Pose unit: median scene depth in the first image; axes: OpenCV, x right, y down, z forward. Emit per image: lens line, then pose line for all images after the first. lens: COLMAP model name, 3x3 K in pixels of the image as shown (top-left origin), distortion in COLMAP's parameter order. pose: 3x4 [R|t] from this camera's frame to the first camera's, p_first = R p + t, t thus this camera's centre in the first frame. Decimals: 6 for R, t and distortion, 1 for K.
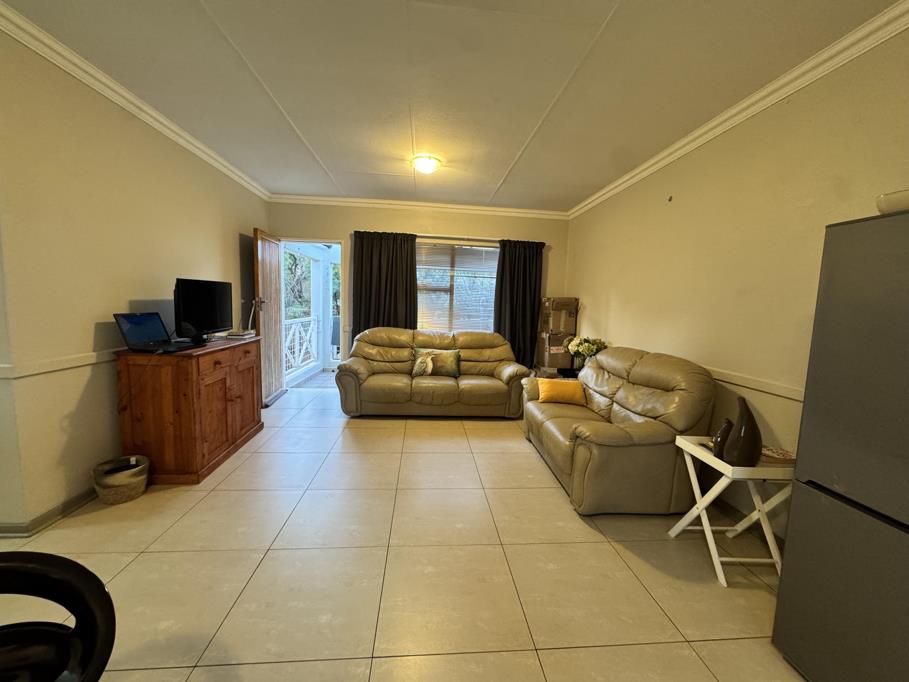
lens RADIAL K [[362.8, 0, 454.6], [0, 362.8, 340.6], [0, 0, 1]] dist [-0.001536, 0.000199]
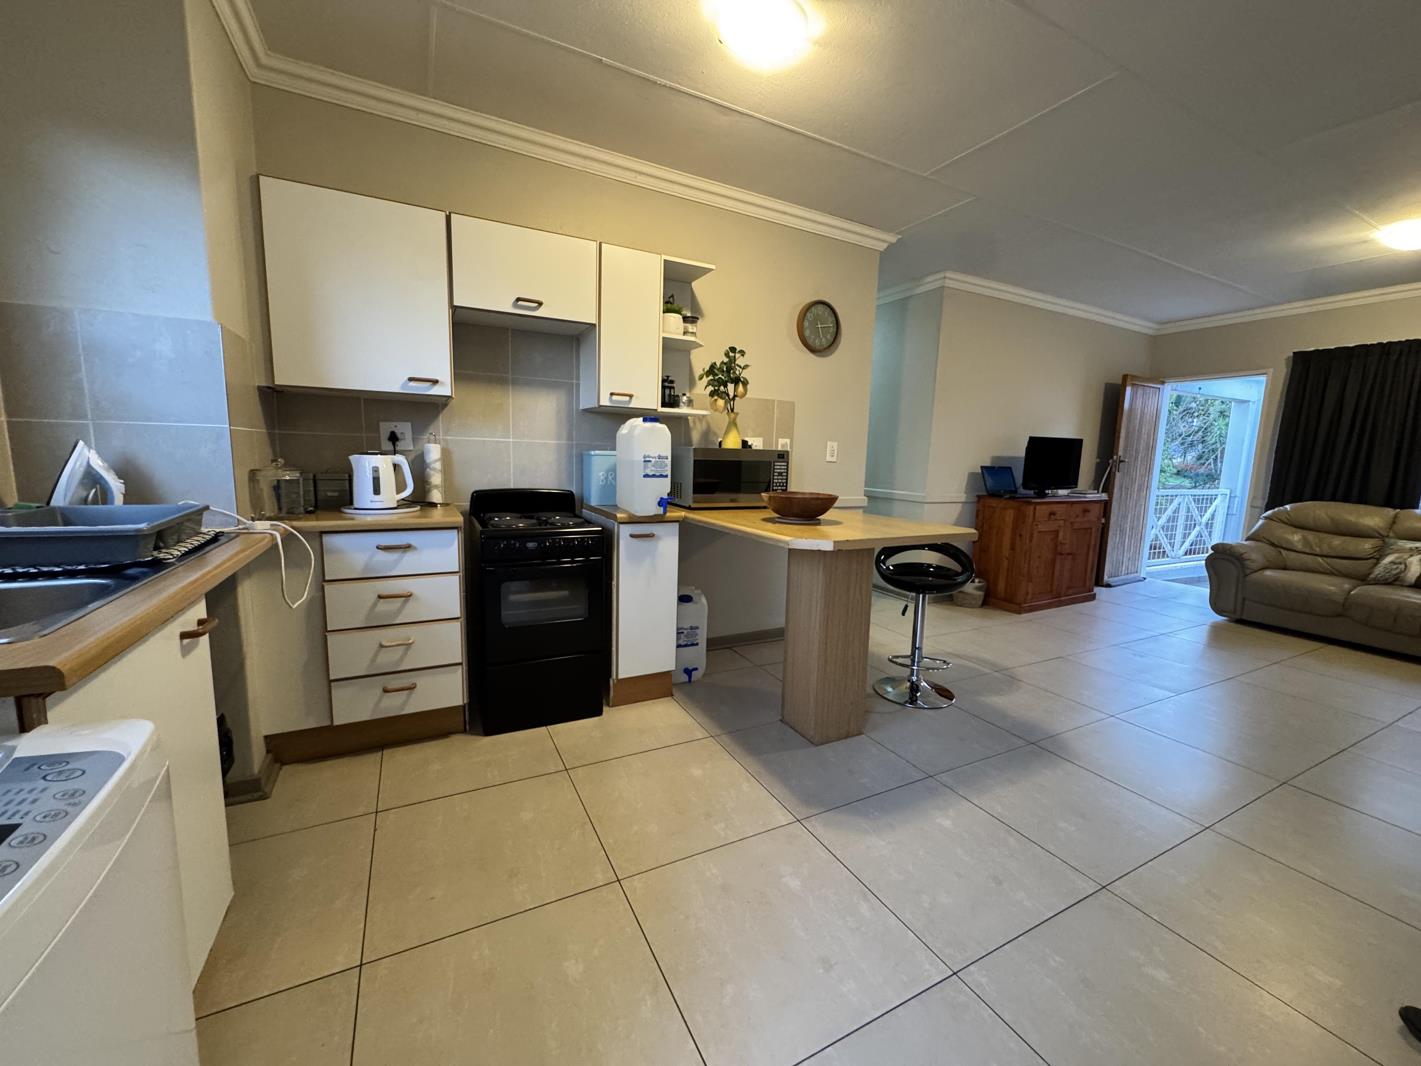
lens RADIAL K [[567.1, 0, 711.3], [0, 567.1, 533.6], [0, 0, 1]] dist [-0.001536, 0.000199]
pose [[0.384408, 0.105632, -0.917100, 0.443333], [-0.111588, 0.991465, 0.067425, 0.105632], [0.916394, 0.076419, 0.392914, -0.510985]]
